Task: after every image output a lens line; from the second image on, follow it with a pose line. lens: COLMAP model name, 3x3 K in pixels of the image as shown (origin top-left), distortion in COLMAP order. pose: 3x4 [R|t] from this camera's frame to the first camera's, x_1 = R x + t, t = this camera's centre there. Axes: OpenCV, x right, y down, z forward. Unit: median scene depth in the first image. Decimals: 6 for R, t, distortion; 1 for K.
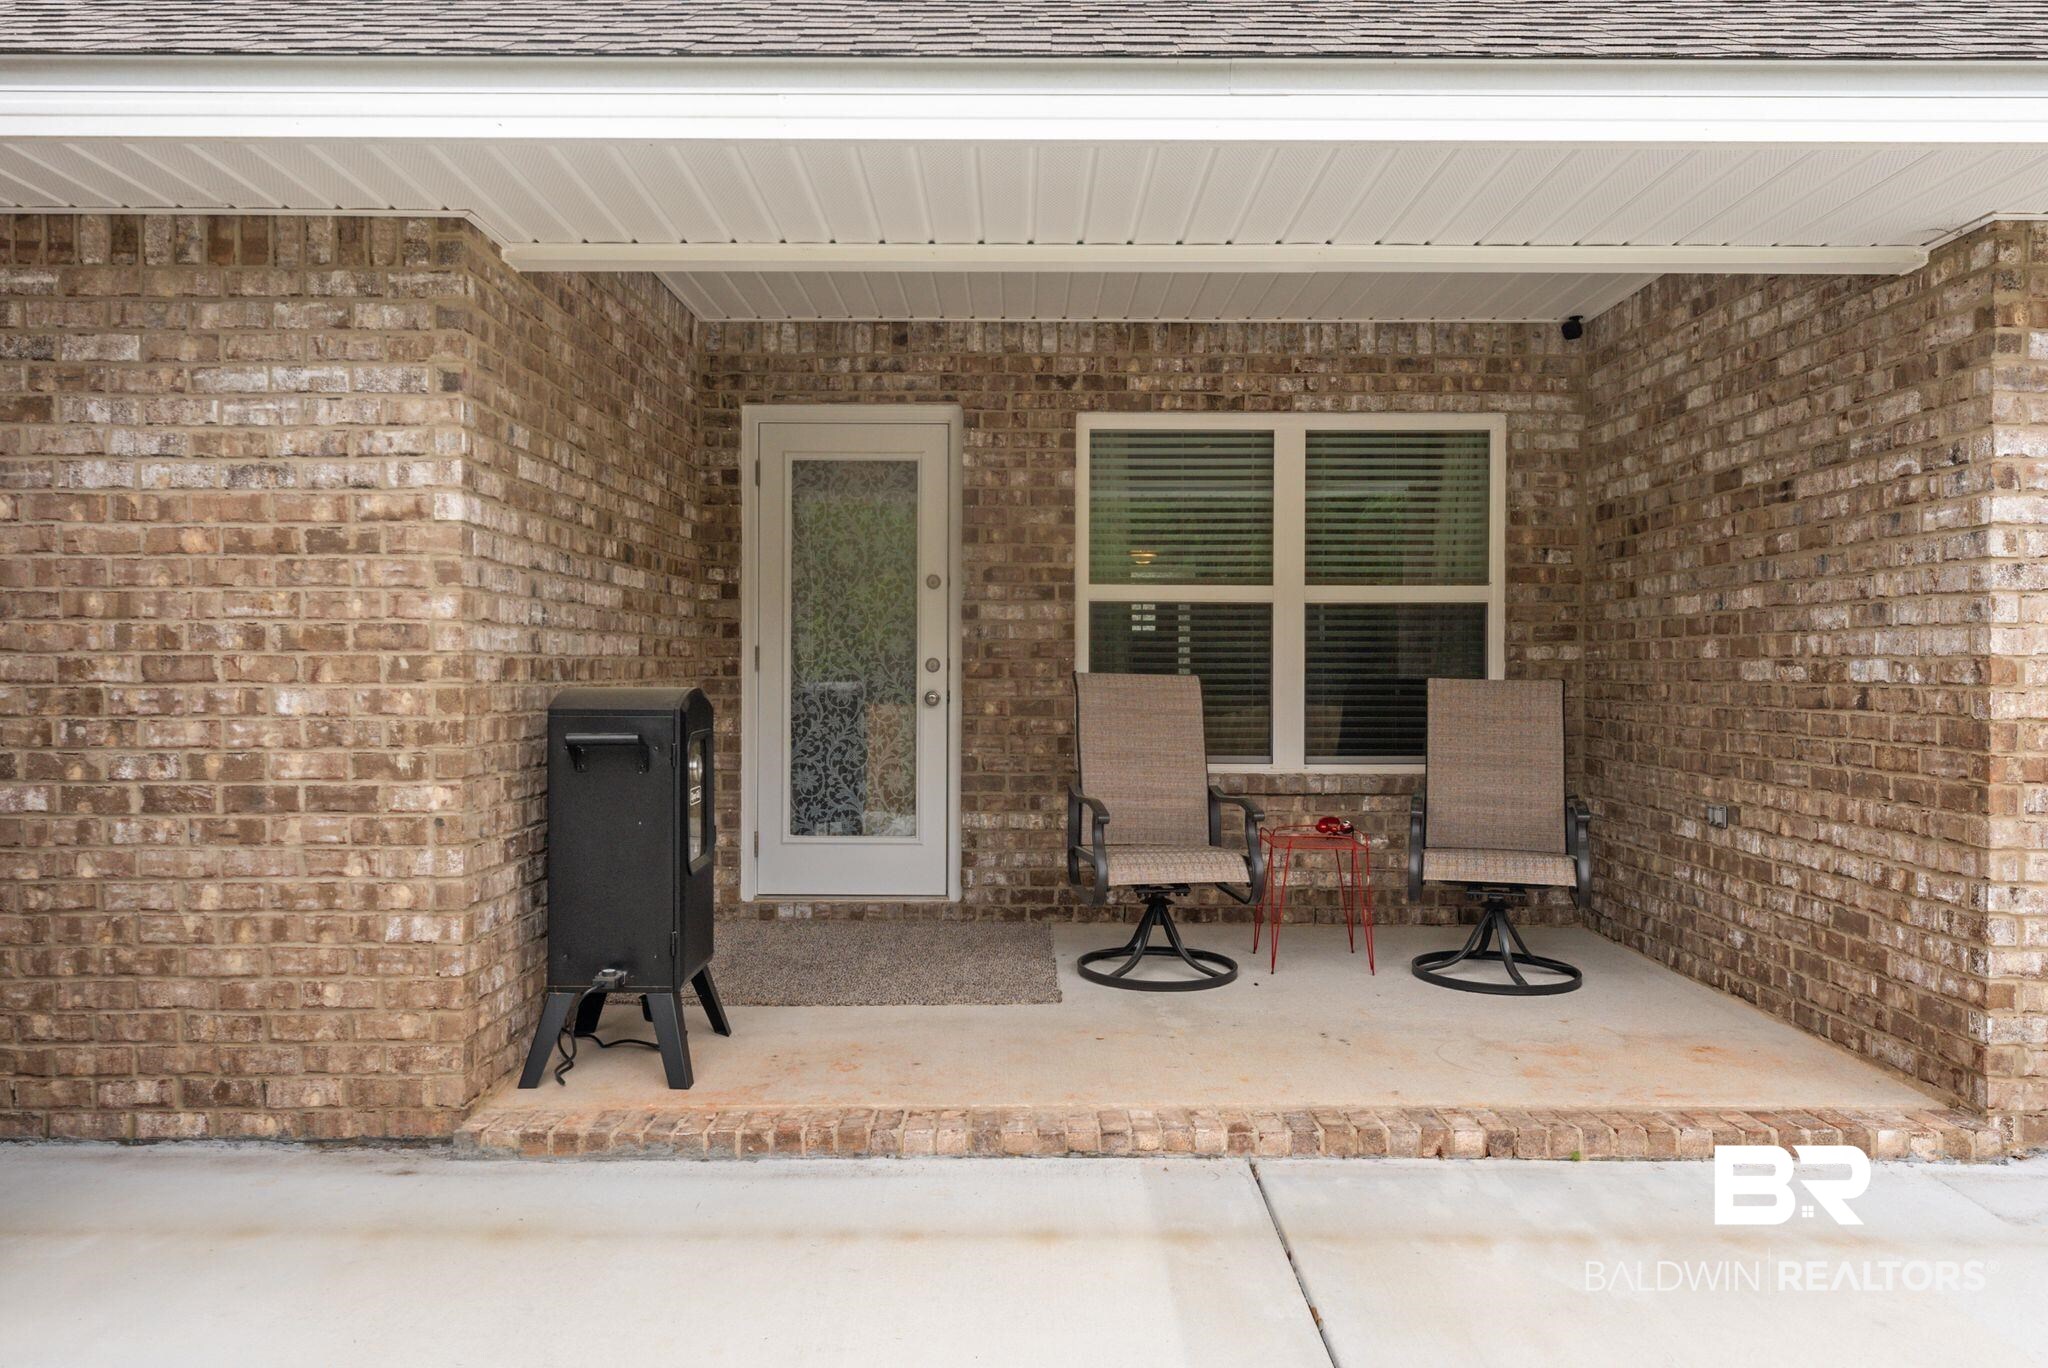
lens RADIAL K [[1407.3, 0, 1038.7], [0, 1407.3, 666.7], [0, 0, 1]] dist [0.004386, 0.001814]
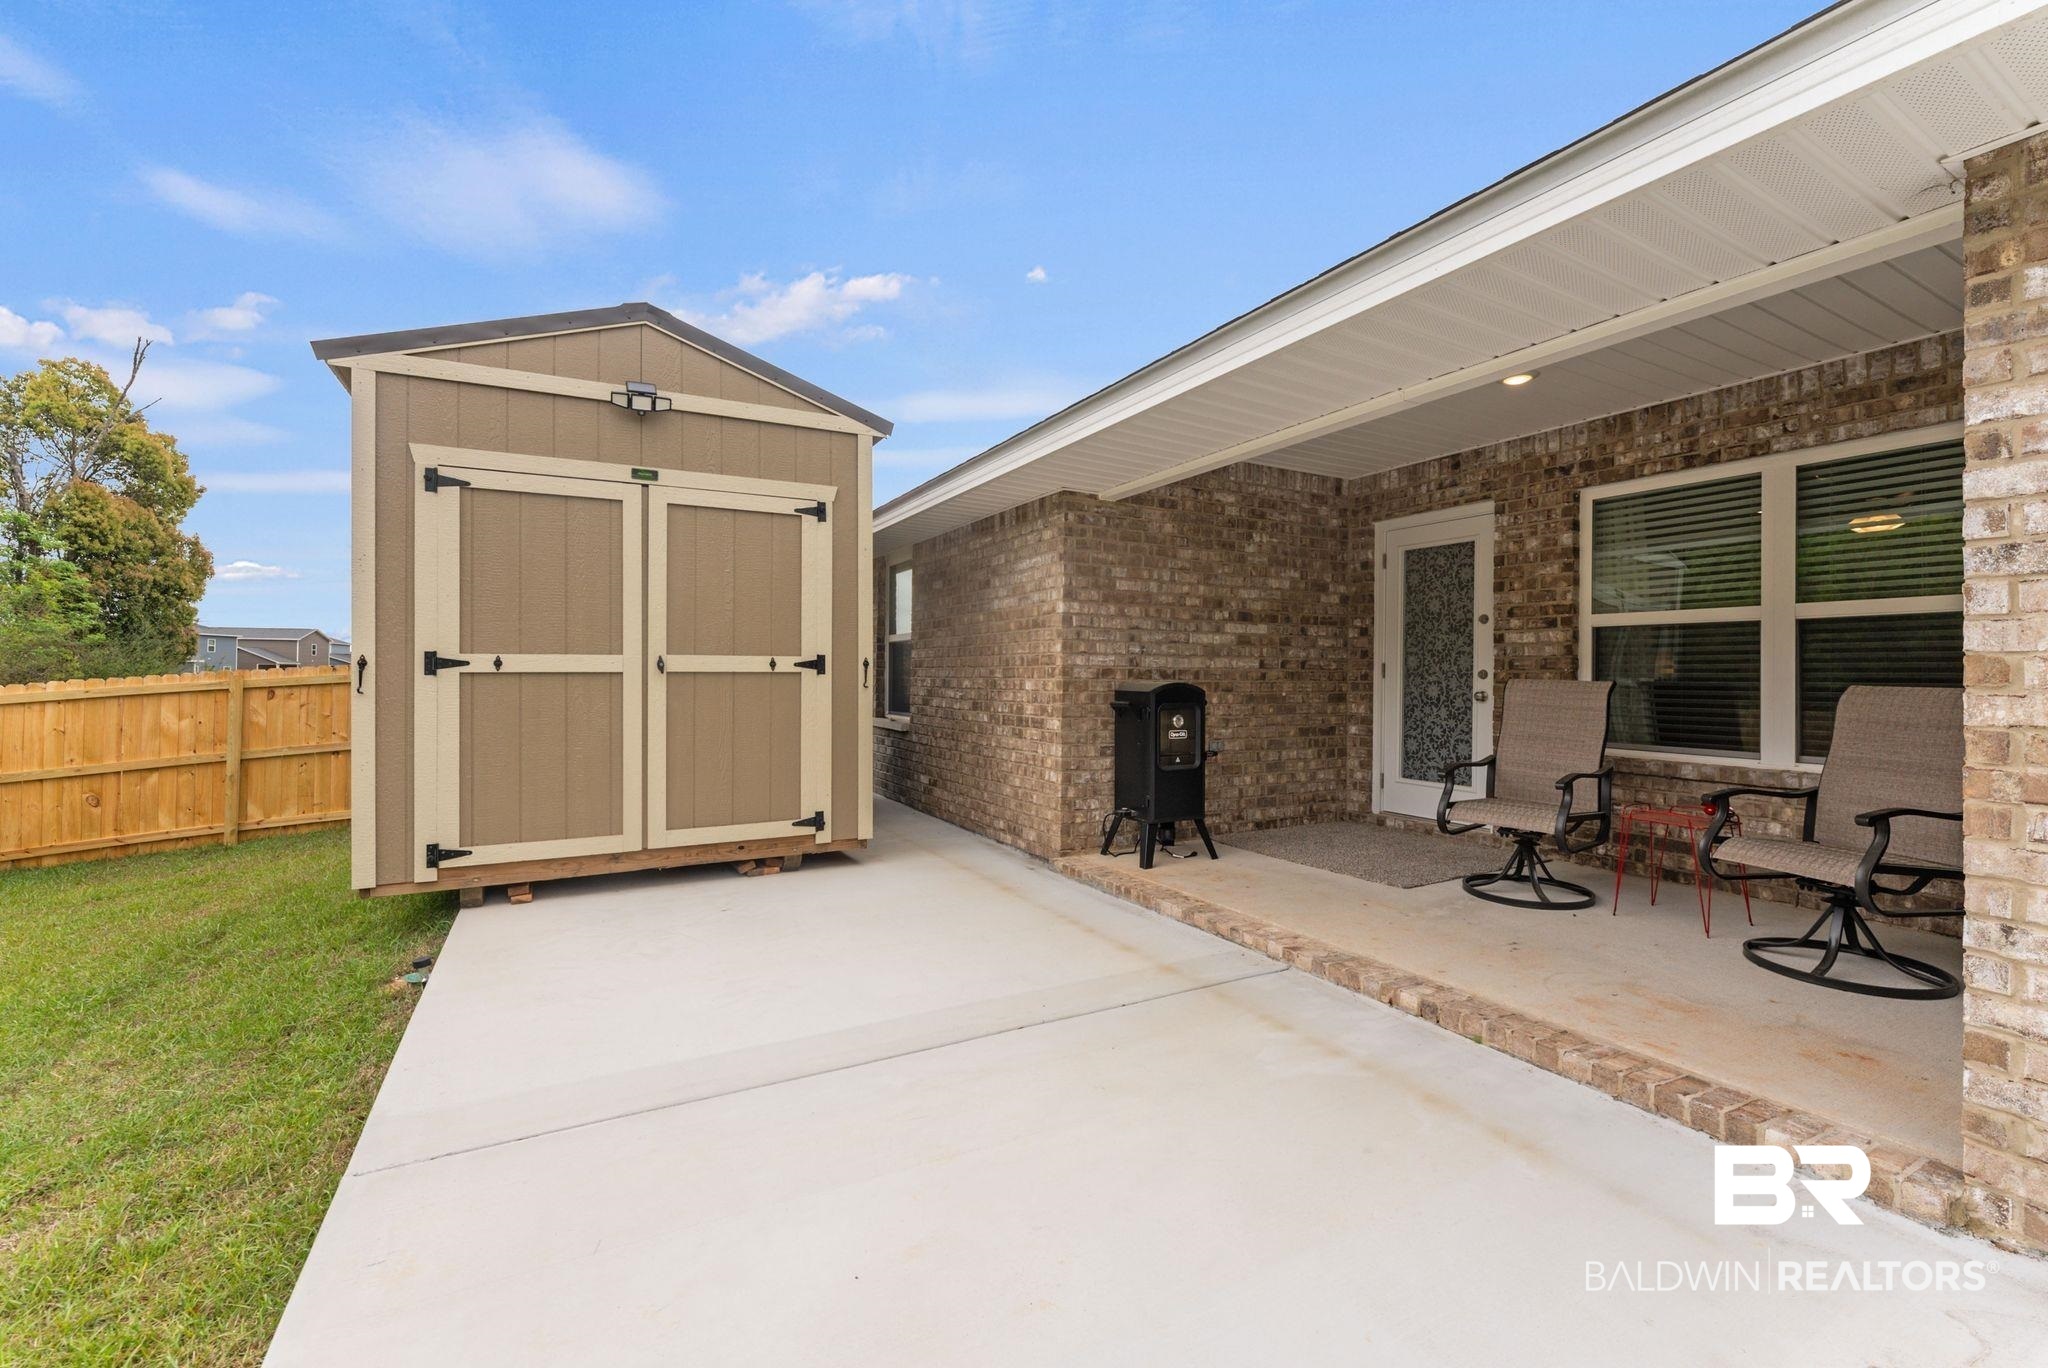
lens RADIAL K [[829.7, 0, 1003.3], [0, 829.7, 655.3], [0, 0, 1]] dist [-0.000478, 0.001569]
pose [[0.475532, -0.020428, -0.879461, 0.761459], [-0.008109, 0.999586, -0.027603, 0.011644], [0.879661, 0.020258, 0.475170, 0.206057]]
